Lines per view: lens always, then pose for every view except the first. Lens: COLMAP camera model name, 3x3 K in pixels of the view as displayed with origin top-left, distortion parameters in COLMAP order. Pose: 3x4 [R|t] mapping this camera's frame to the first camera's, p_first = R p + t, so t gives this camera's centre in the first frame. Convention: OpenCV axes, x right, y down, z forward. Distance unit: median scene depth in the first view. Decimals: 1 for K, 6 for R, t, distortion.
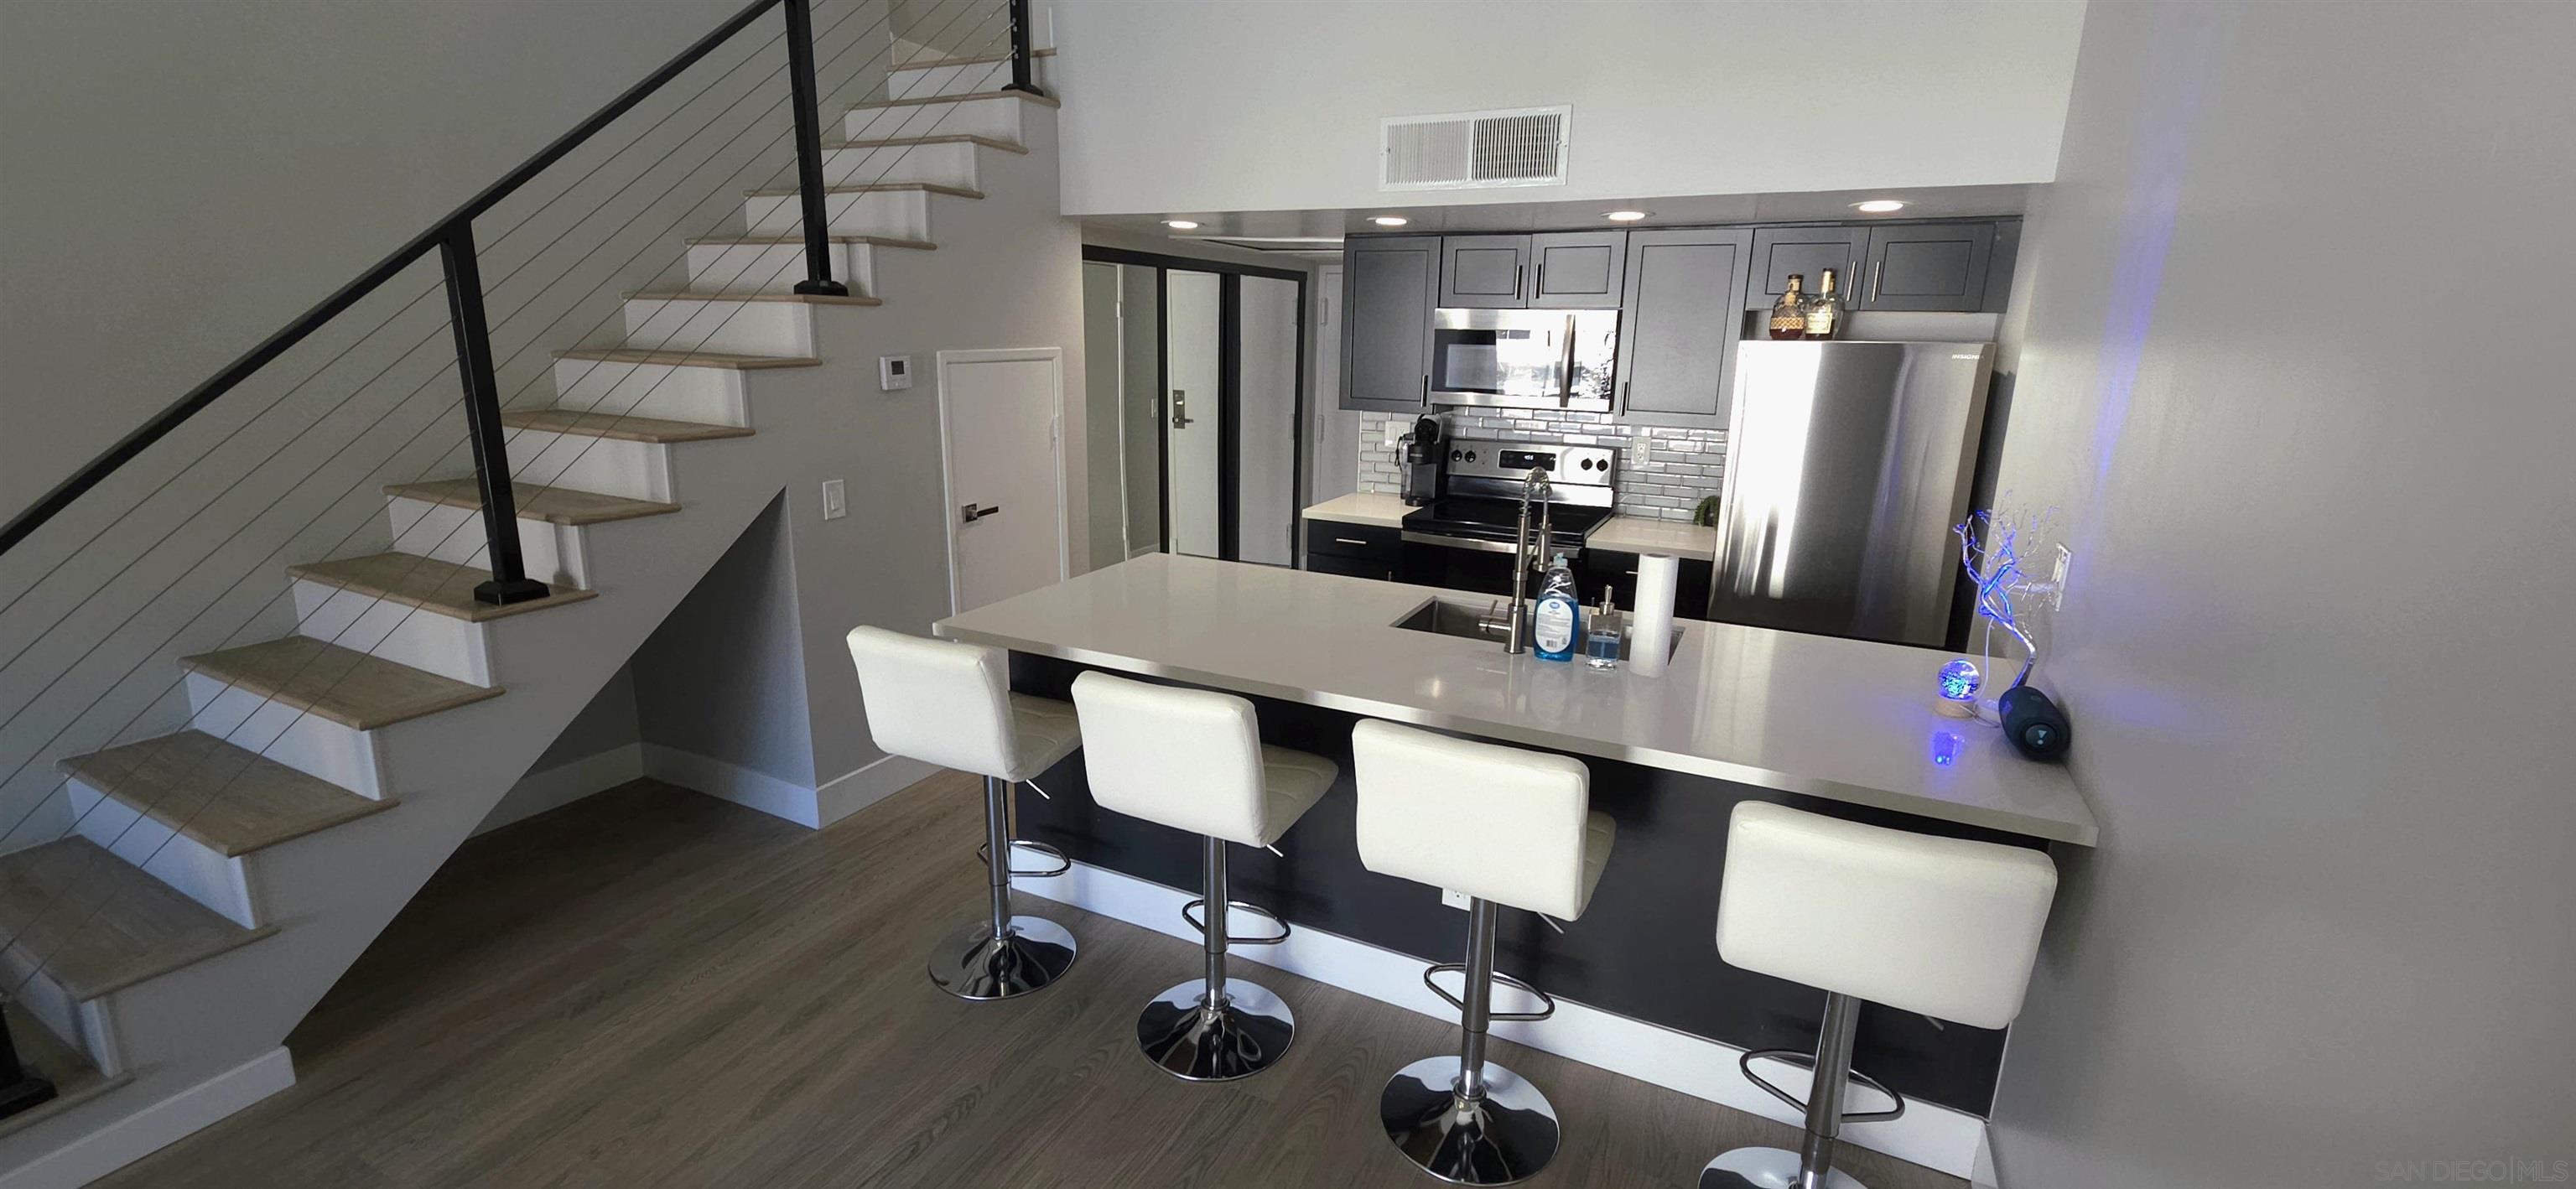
lens RADIAL K [[1060.3, 0, 1286.4], [0, 1060.3, 596.8], [0, 0, 1]] dist [-0.000757, -0.000034]
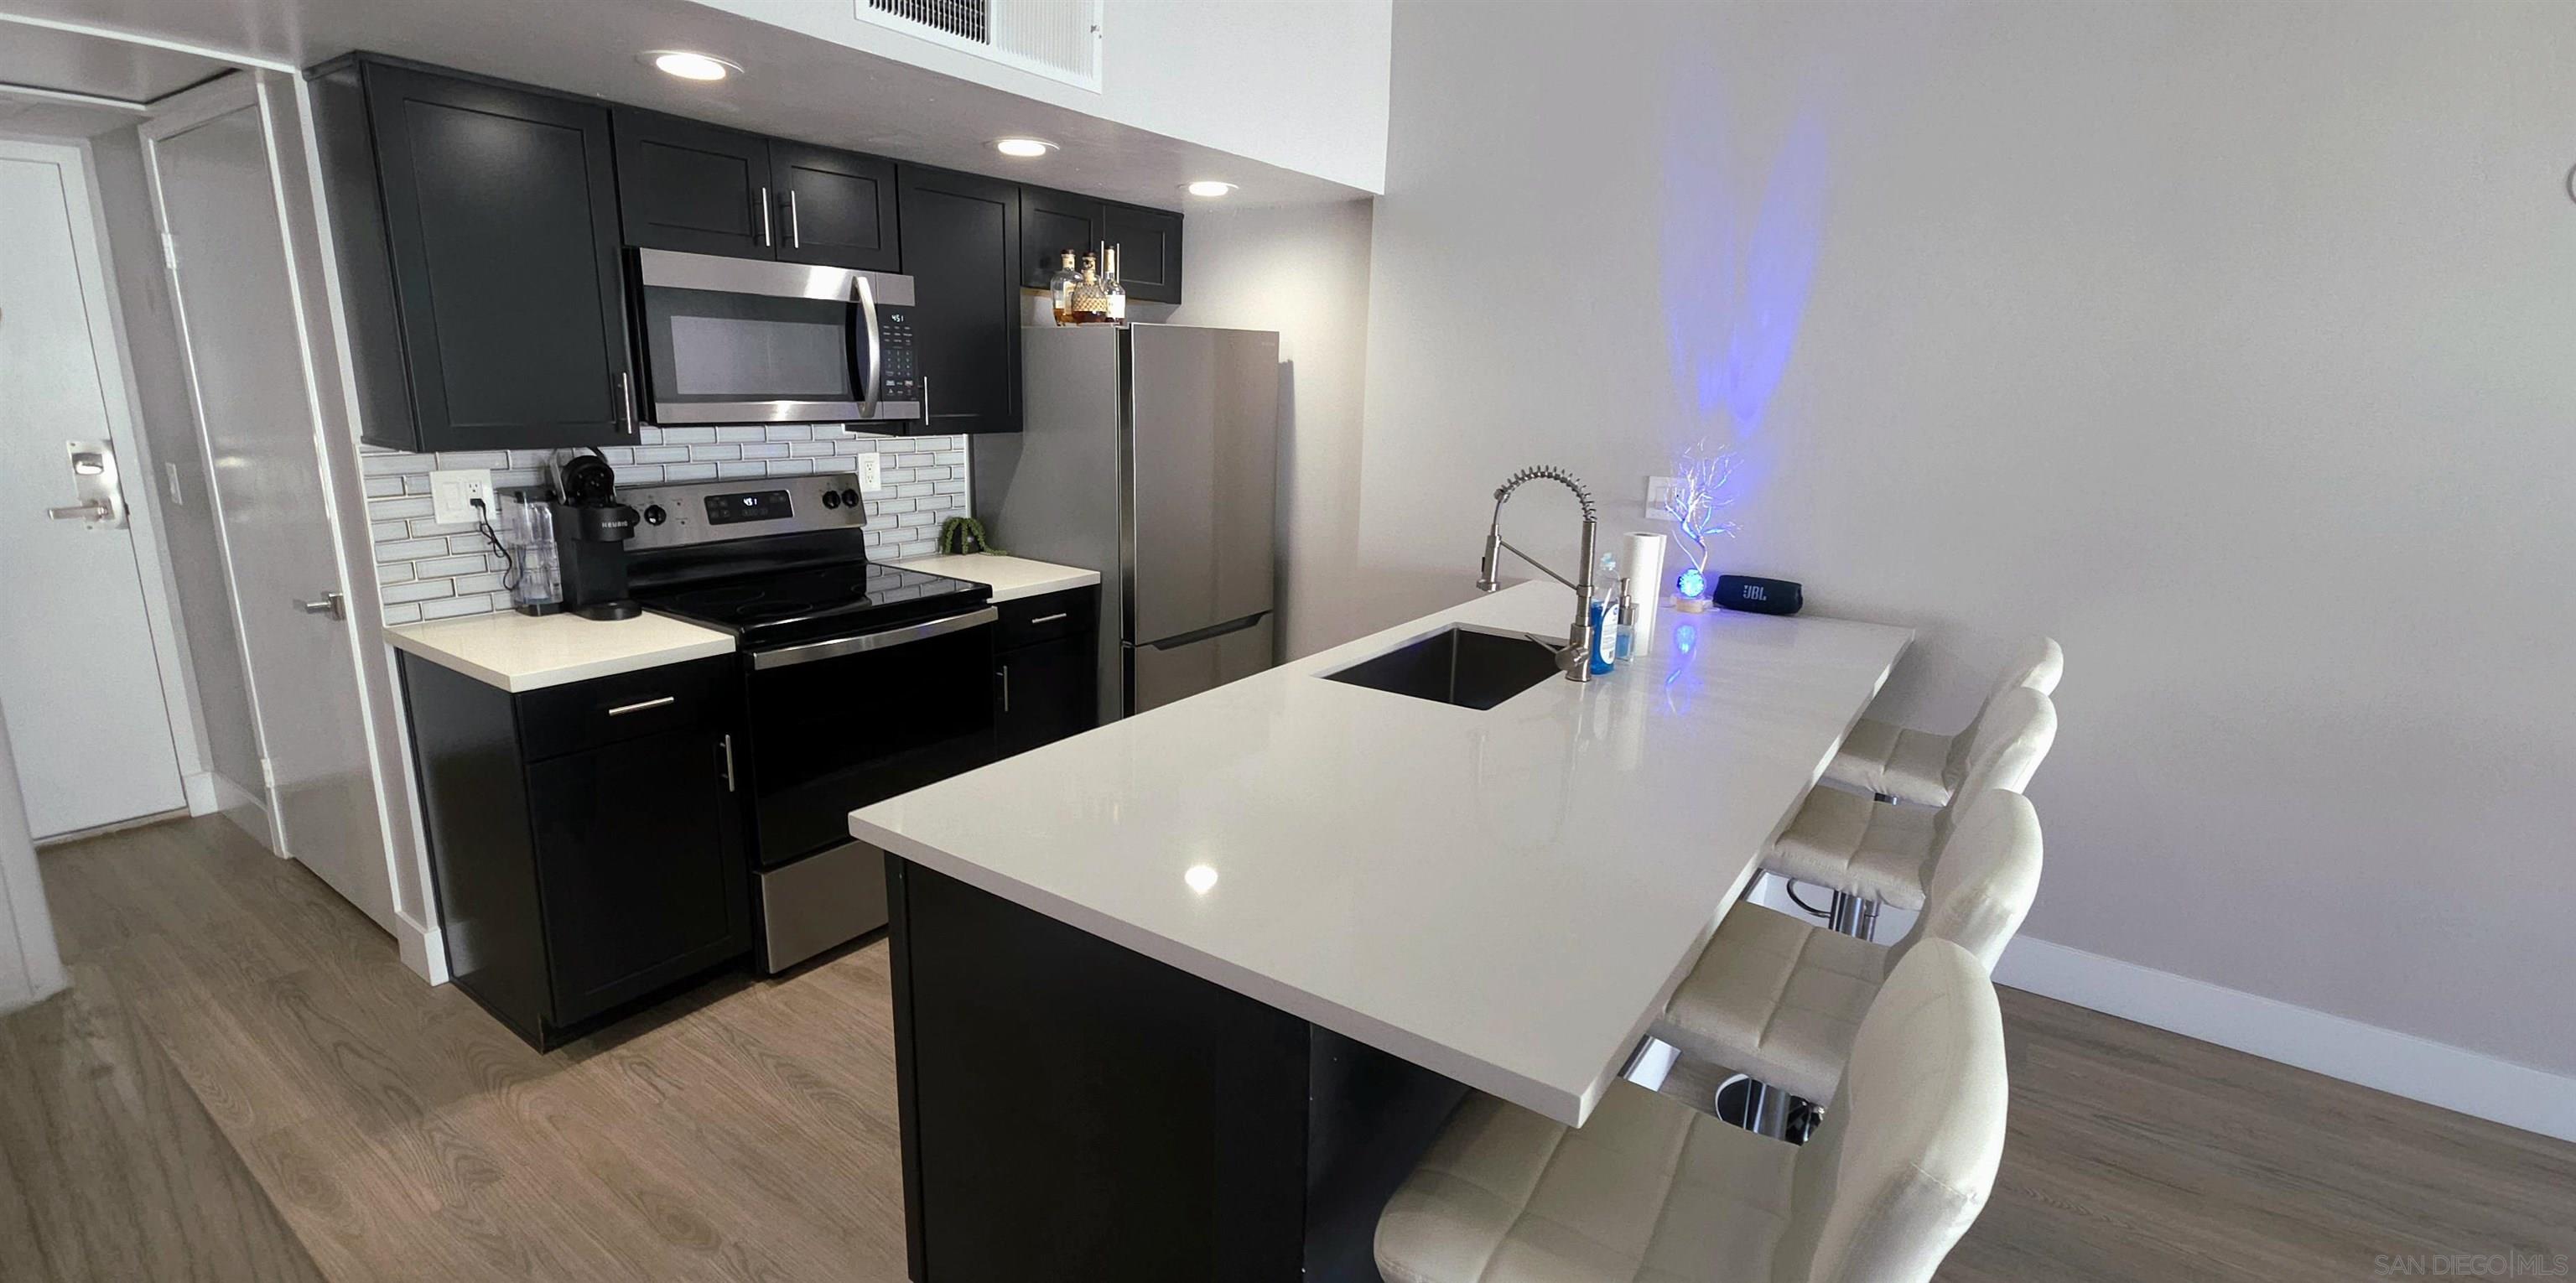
lens RADIAL K [[1130.4, 0, 1285.2], [0, 1130.4, 640.4], [0, 0, 1]] dist [0.001240, 0.000049]
pose [[0.156463, -0.240693, 0.957907, -0.430010], [0.218967, 0.954171, 0.203988, -0.134362], [-0.963106, 0.177834, 0.201997, 0.639247]]
